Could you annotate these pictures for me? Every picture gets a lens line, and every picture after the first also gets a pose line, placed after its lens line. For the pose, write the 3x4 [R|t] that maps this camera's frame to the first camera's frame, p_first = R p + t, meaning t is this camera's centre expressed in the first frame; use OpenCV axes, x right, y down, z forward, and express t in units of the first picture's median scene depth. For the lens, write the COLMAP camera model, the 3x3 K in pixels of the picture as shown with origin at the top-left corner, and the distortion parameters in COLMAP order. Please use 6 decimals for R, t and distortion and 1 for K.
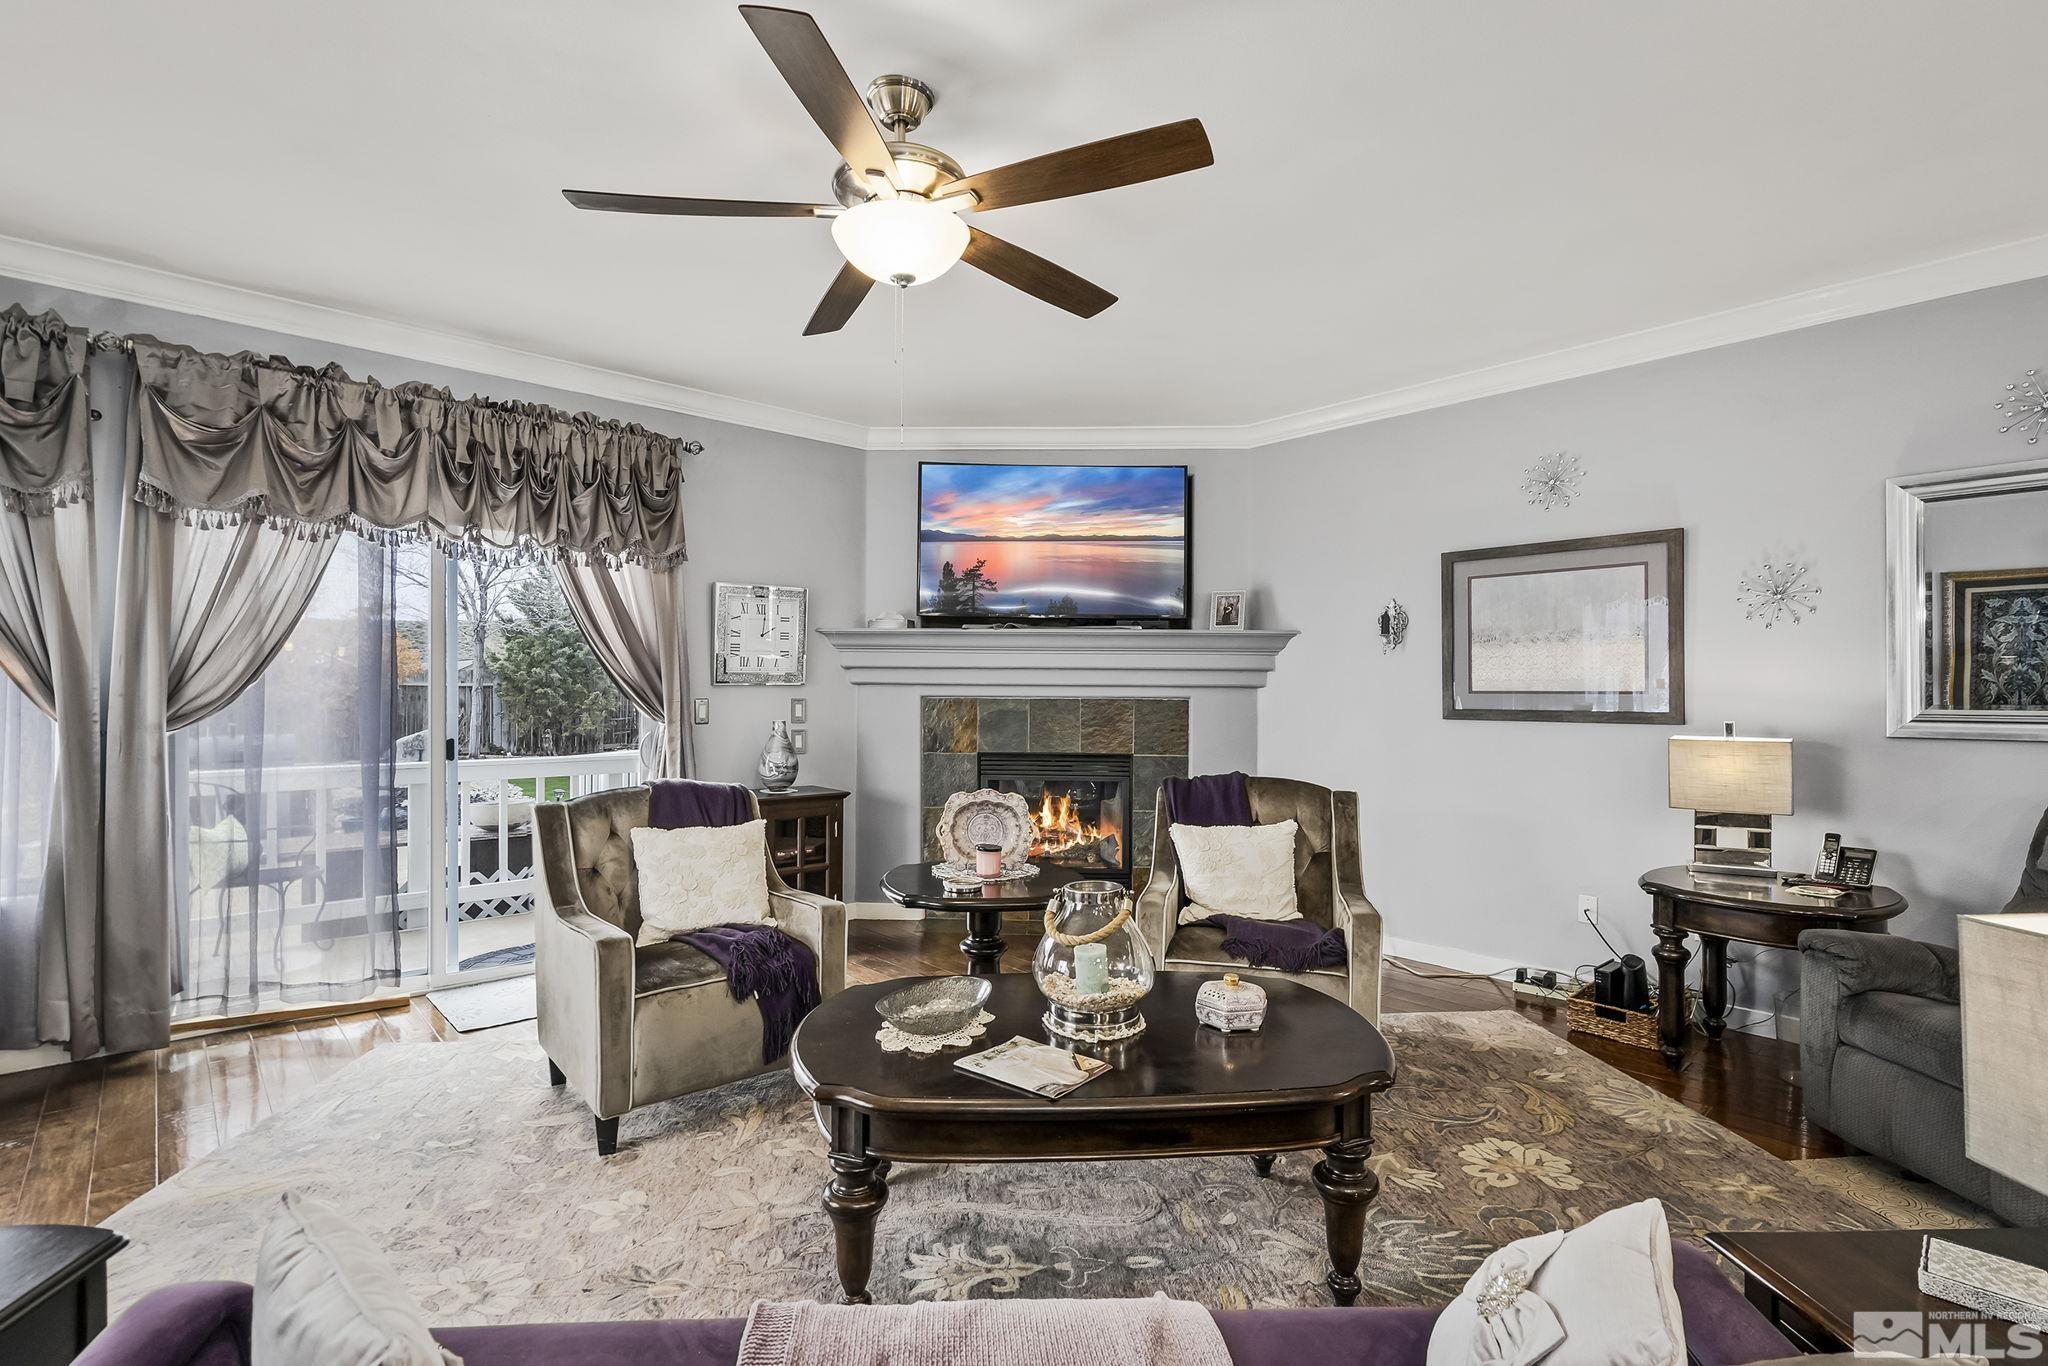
lens RADIAL K [[955.4, 0, 1025.6], [0, 955.4, 679.2], [0, 0, 1]] dist [0.003807, -0.000723]
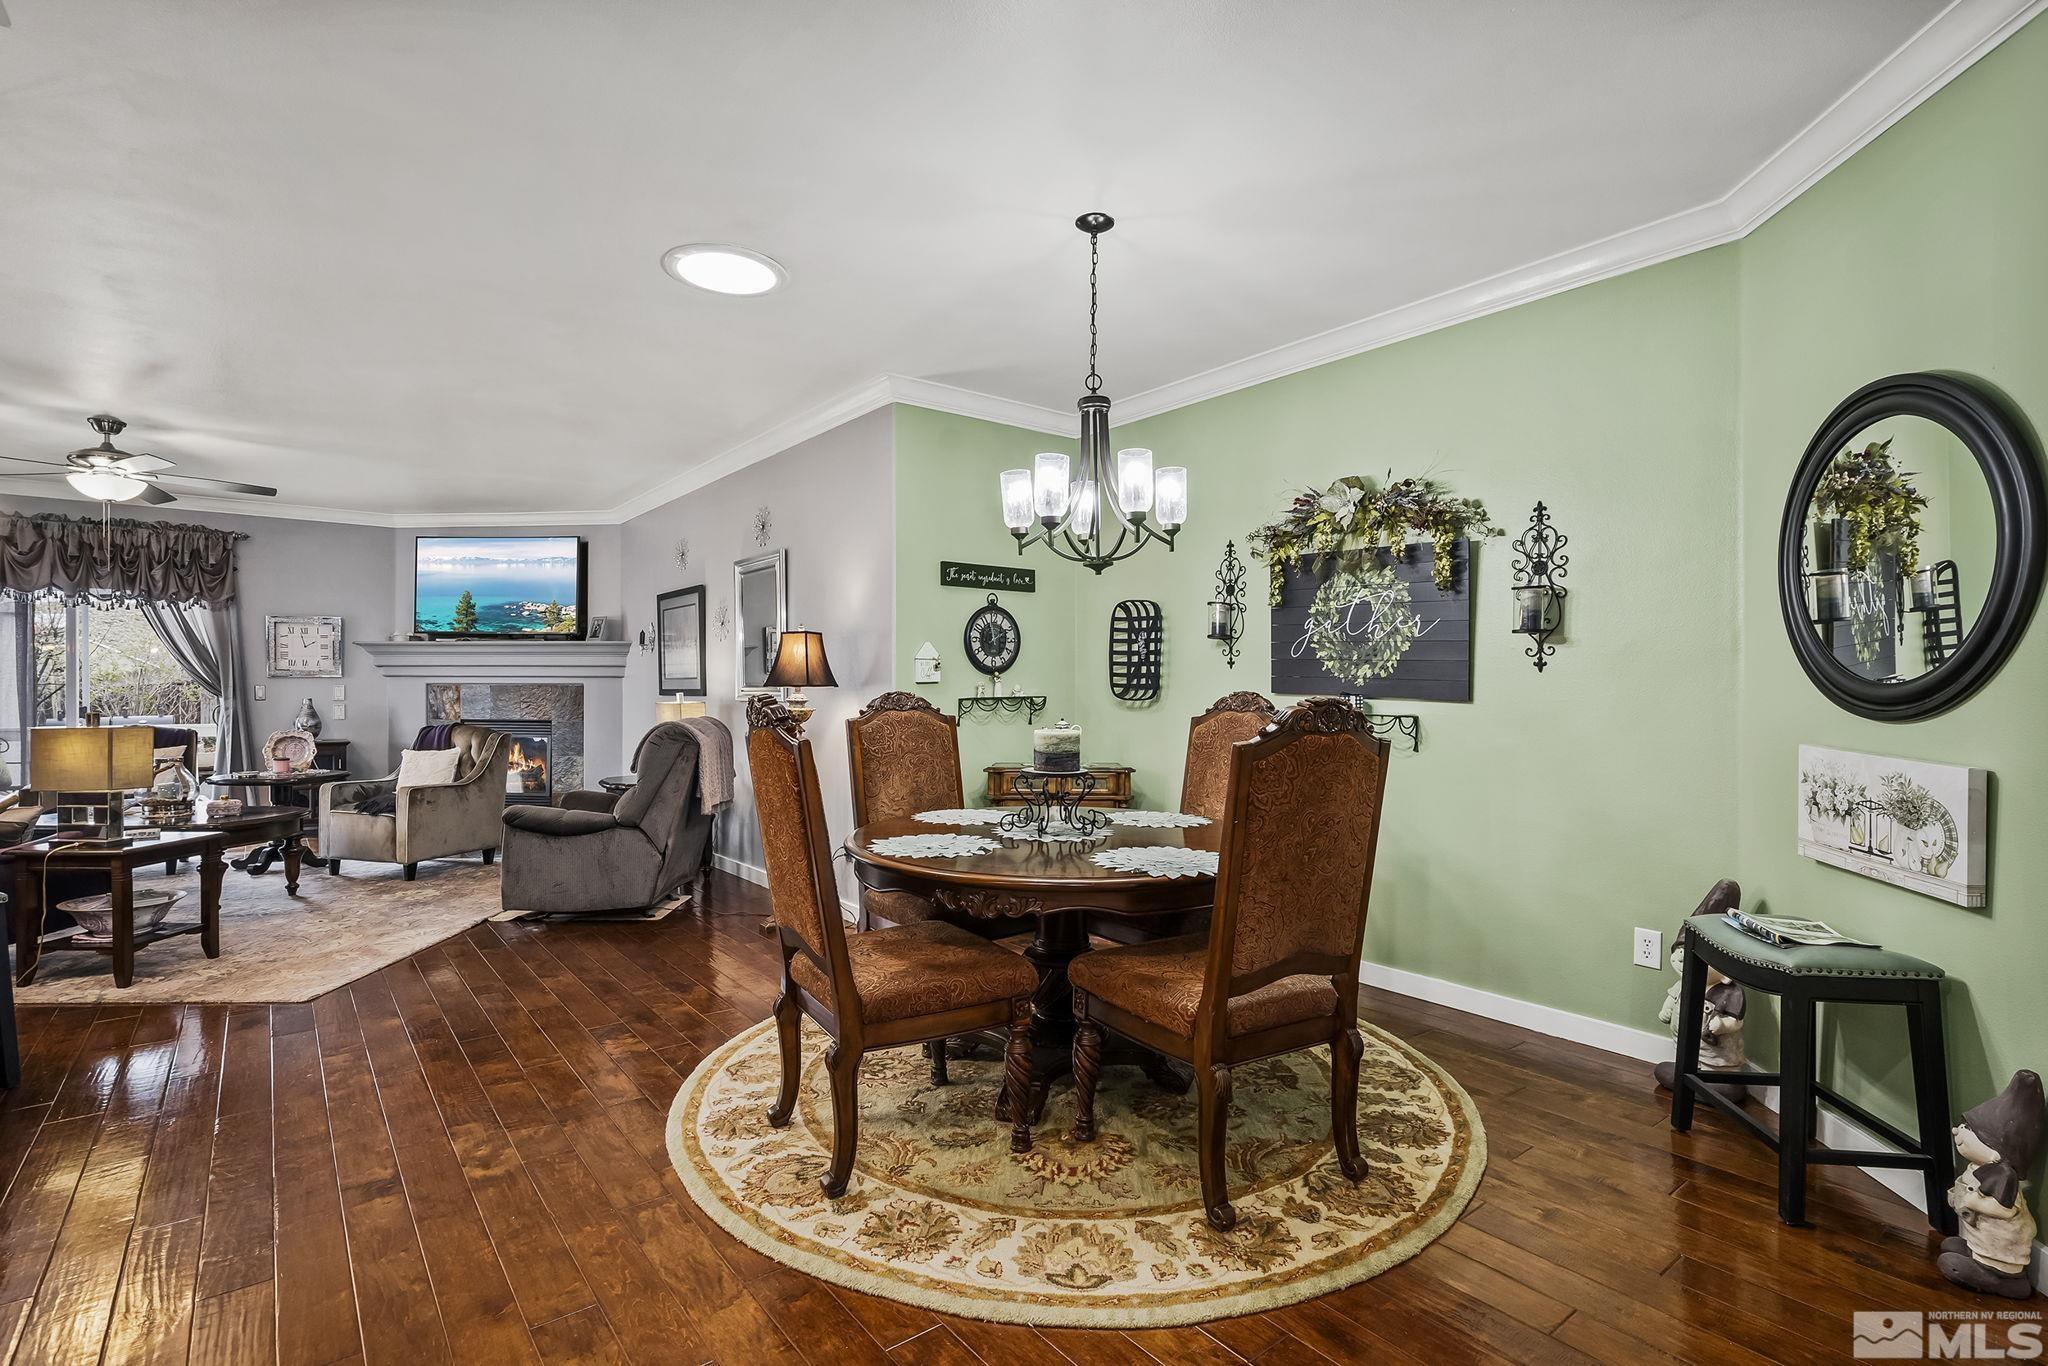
lens RADIAL K [[955.4, 0, 1038.1], [0, 955.4, 684.7], [0, 0, 1]] dist [0.003807, -0.000723]
pose [[0.997866, -0.005647, -0.065054, 1.242541], [0.006387, 0.999917, 0.011169, 0.011058], [0.064986, -0.011561, 0.997819, -0.642149]]
